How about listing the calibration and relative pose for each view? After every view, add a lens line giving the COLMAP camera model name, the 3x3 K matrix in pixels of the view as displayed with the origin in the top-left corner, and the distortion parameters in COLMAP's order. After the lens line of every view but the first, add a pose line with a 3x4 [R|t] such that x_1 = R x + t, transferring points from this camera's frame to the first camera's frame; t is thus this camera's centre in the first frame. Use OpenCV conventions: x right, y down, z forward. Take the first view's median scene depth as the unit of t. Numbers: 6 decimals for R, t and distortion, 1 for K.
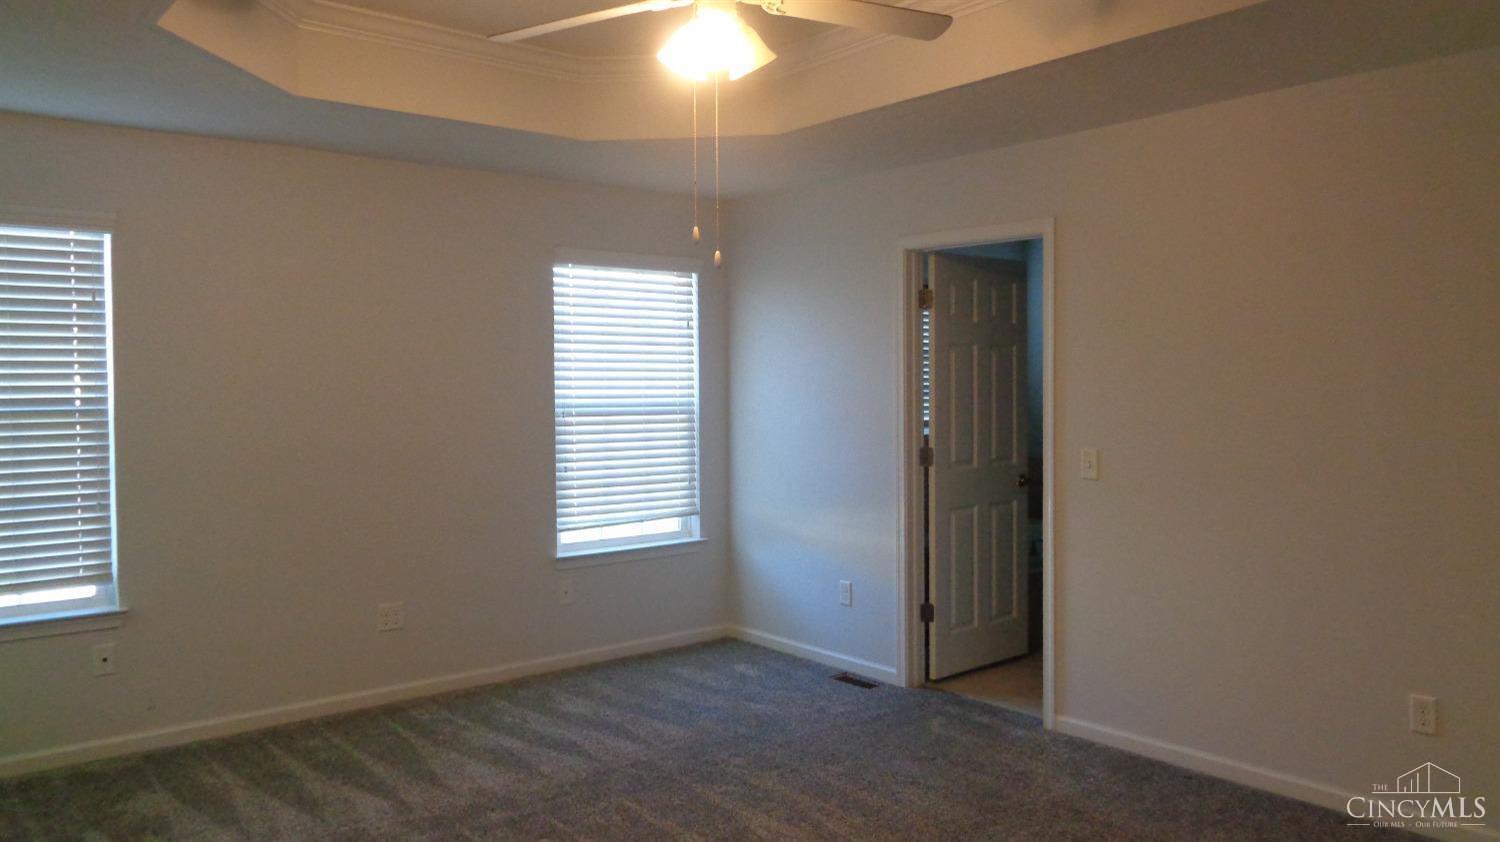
lens RADIAL K [[1150.8, 0, 744.8], [0, 1150.8, 414.7], [0, 0, 1]] dist [0.026369, 0.006480]
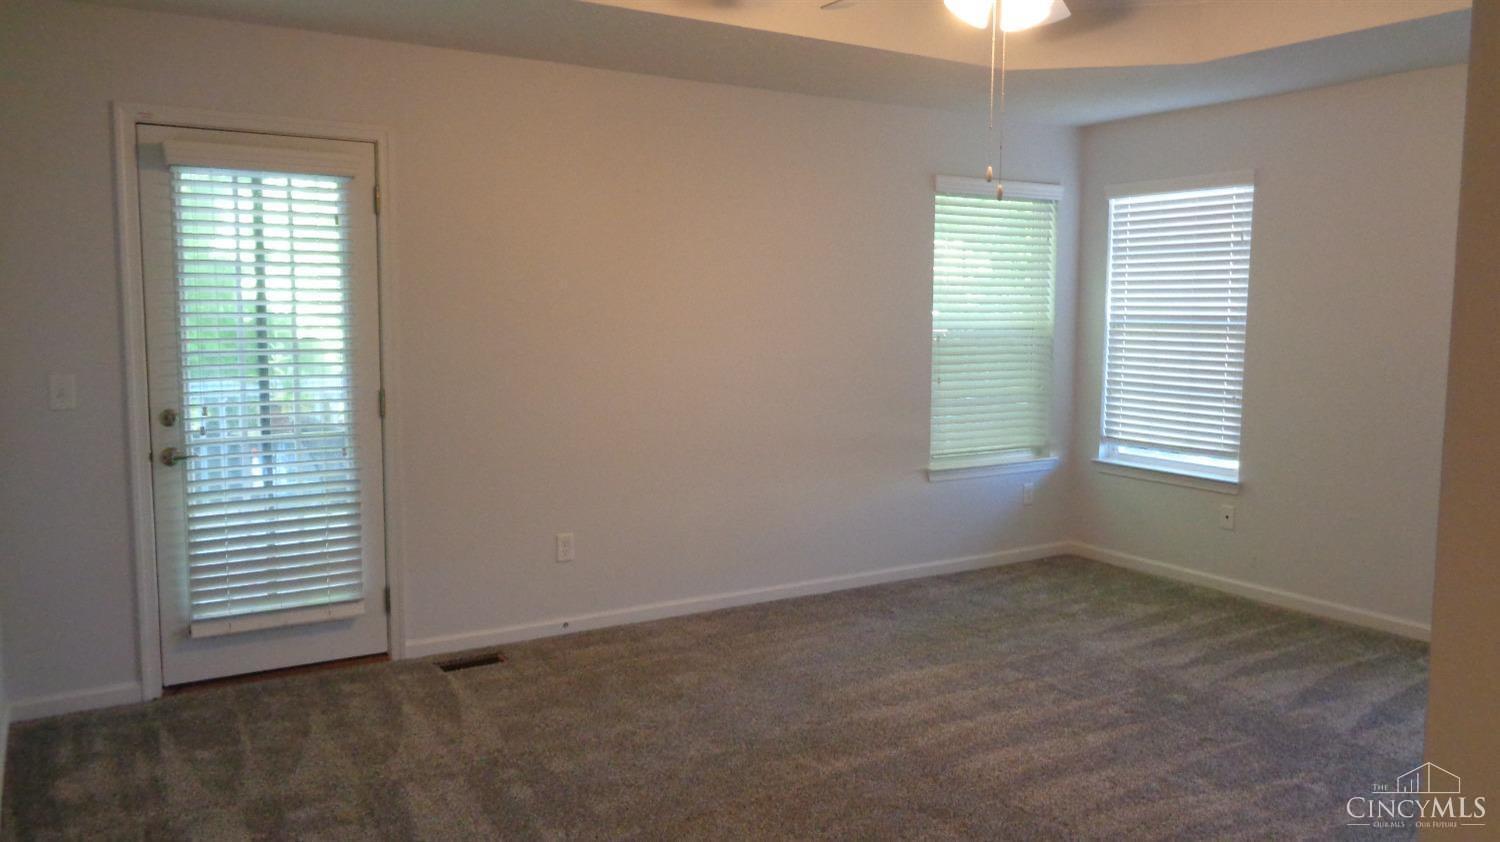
lens RADIAL K [[1150.8, 0, 744.8], [0, 1150.8, 414.7], [0, 0, 1]] dist [0.026369, 0.006480]
pose [[-0.151549, 0.094417, -0.983930, 0.808769], [-0.036631, 0.994207, 0.101045, -0.014518], [0.987771, 0.051355, -0.147212, 0.665781]]
